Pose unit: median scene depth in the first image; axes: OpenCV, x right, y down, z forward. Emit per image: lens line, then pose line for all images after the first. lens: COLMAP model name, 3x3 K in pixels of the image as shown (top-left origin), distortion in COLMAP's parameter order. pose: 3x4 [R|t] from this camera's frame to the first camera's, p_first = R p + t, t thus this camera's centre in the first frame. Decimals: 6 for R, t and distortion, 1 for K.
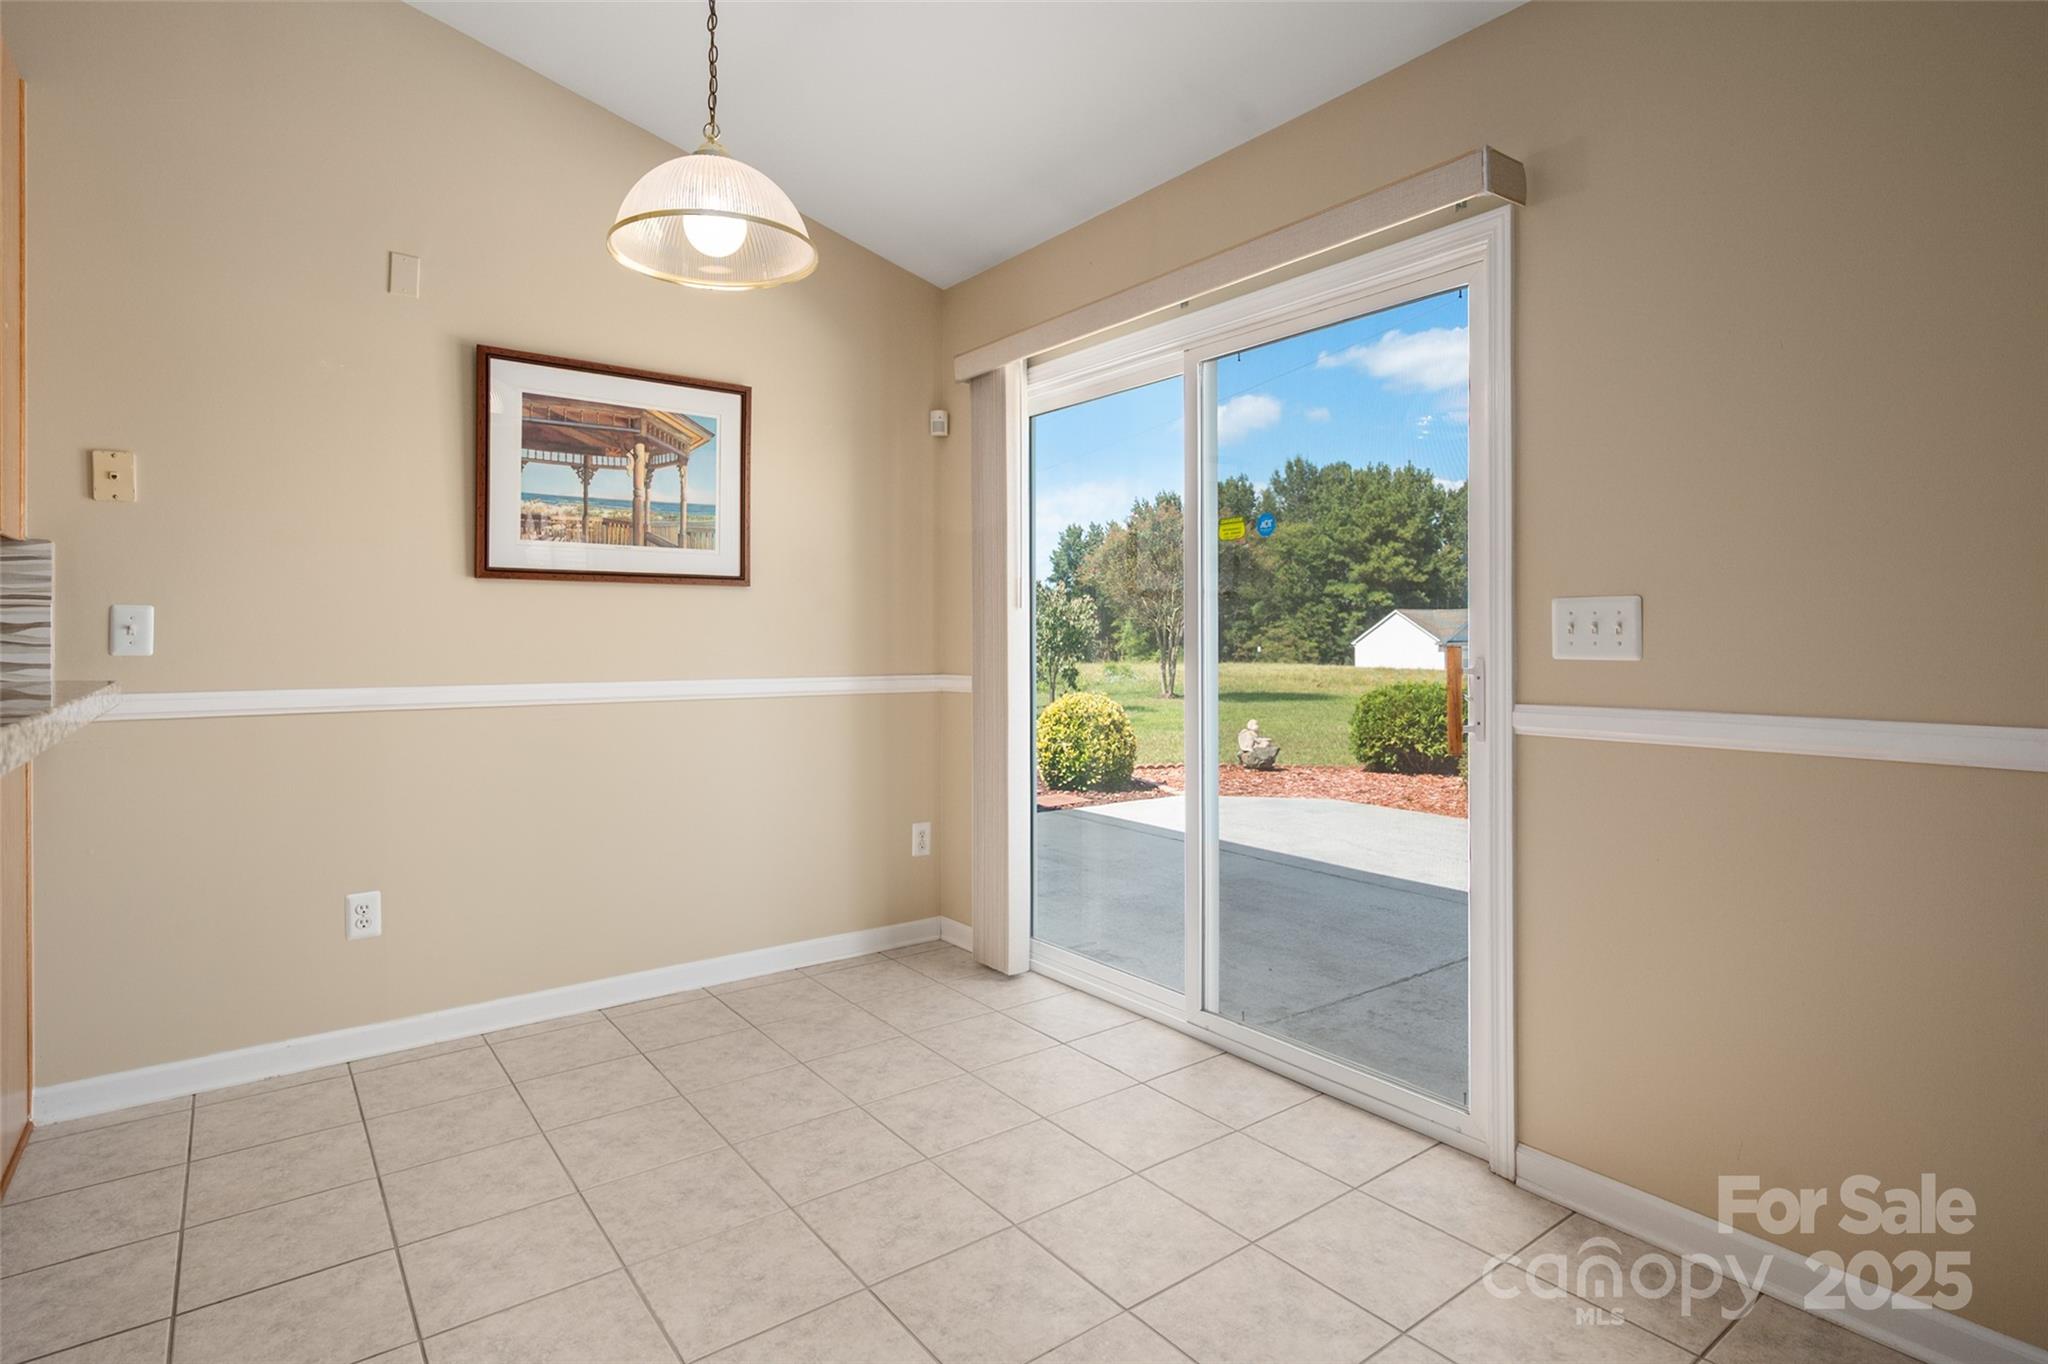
lens RADIAL K [[1019.1, 0, 1050.4], [0, 1019.1, 634.0], [0, 0, 1]] dist [-0.003927, -0.000218]
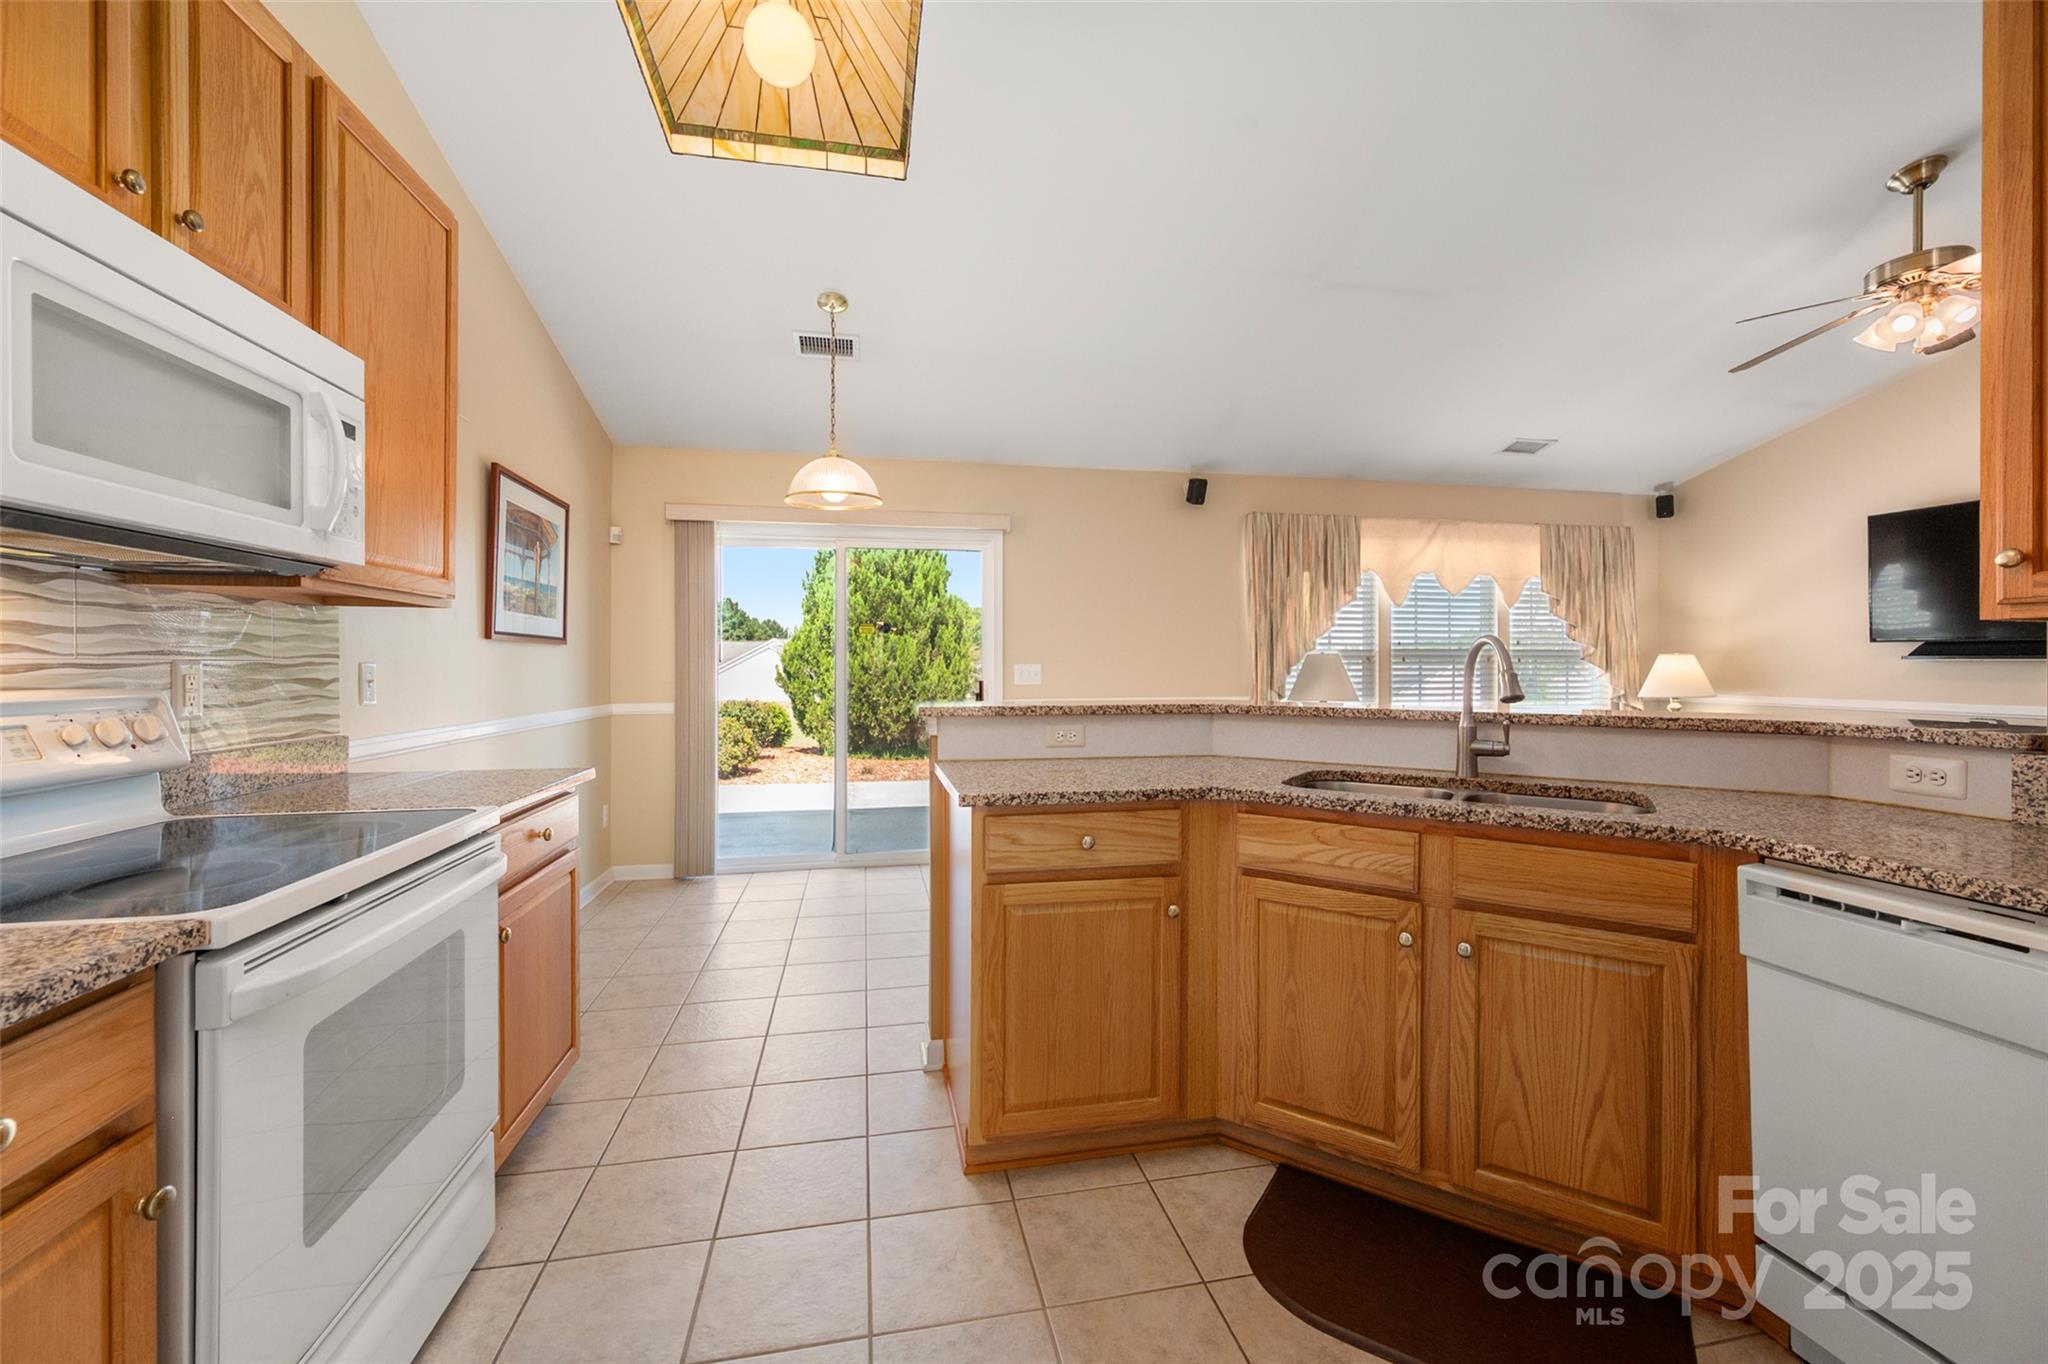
lens RADIAL K [[841.2, 0, 1025.7], [0, 841.2, 668.4], [0, 0, 1]] dist [0.005046, 0.000333]
pose [[0.438515, -0.003572, 0.898717, -1.194563], [0.000559, 0.999993, 0.003702, -0.019940], [-0.898724, -0.001122, 0.438514, -0.098824]]
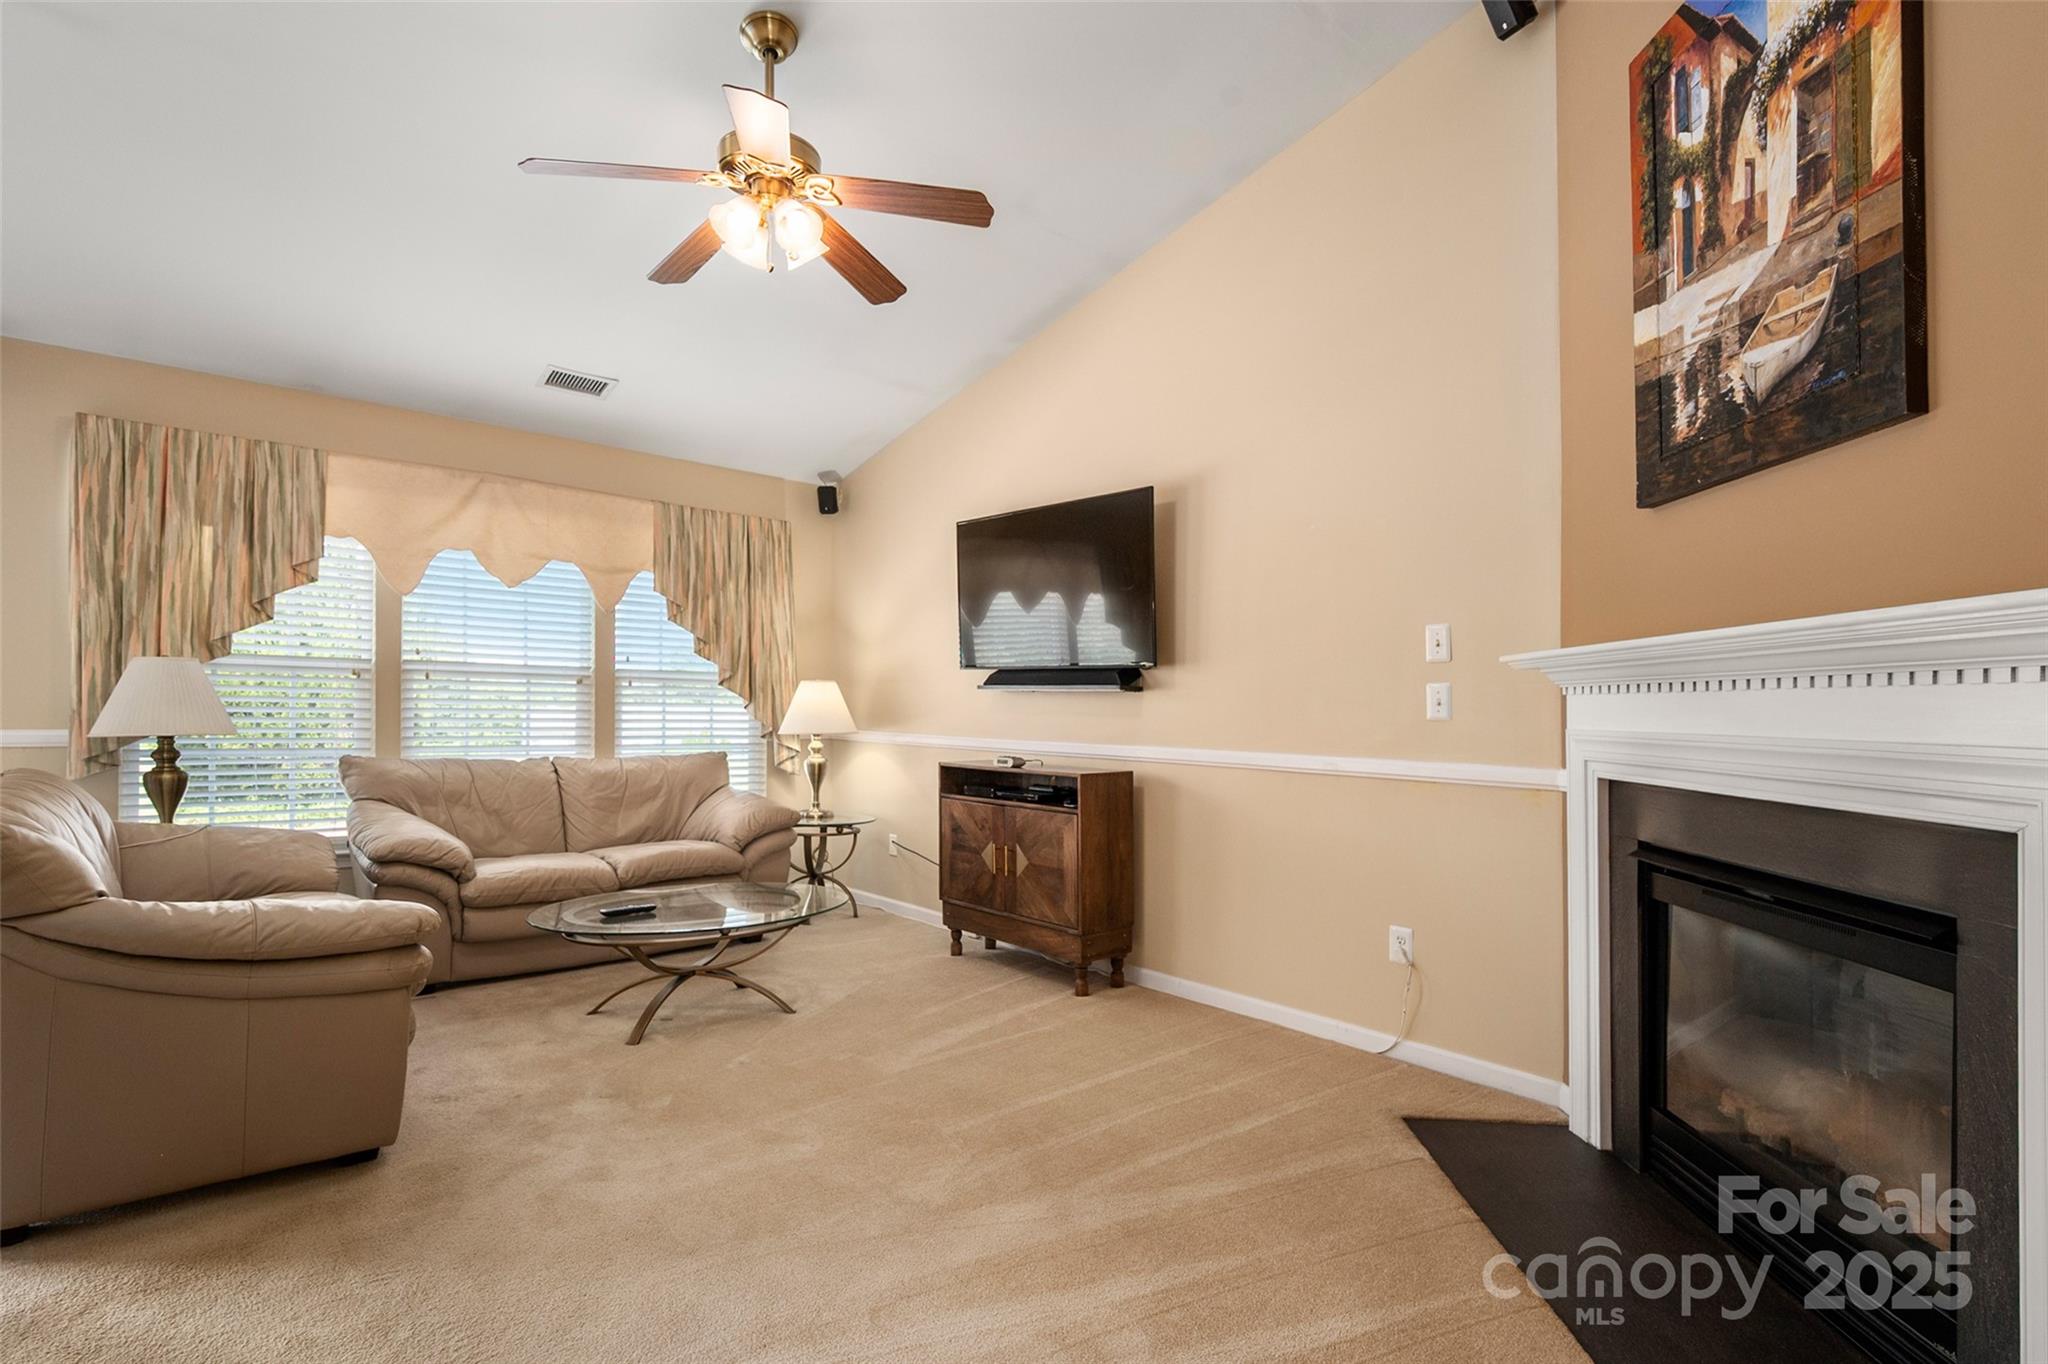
lens RADIAL K [[1001.7, 0, 1030.7], [0, 1001.7, 697.0], [0, 0, 1]] dist [0.002578, -0.001390]
pose [[-0.078025, 0.006322, 0.996931, -0.738467], [-0.016691, 0.999831, -0.007647, -0.006640], [-0.996812, -0.017236, -0.077906, -0.769980]]
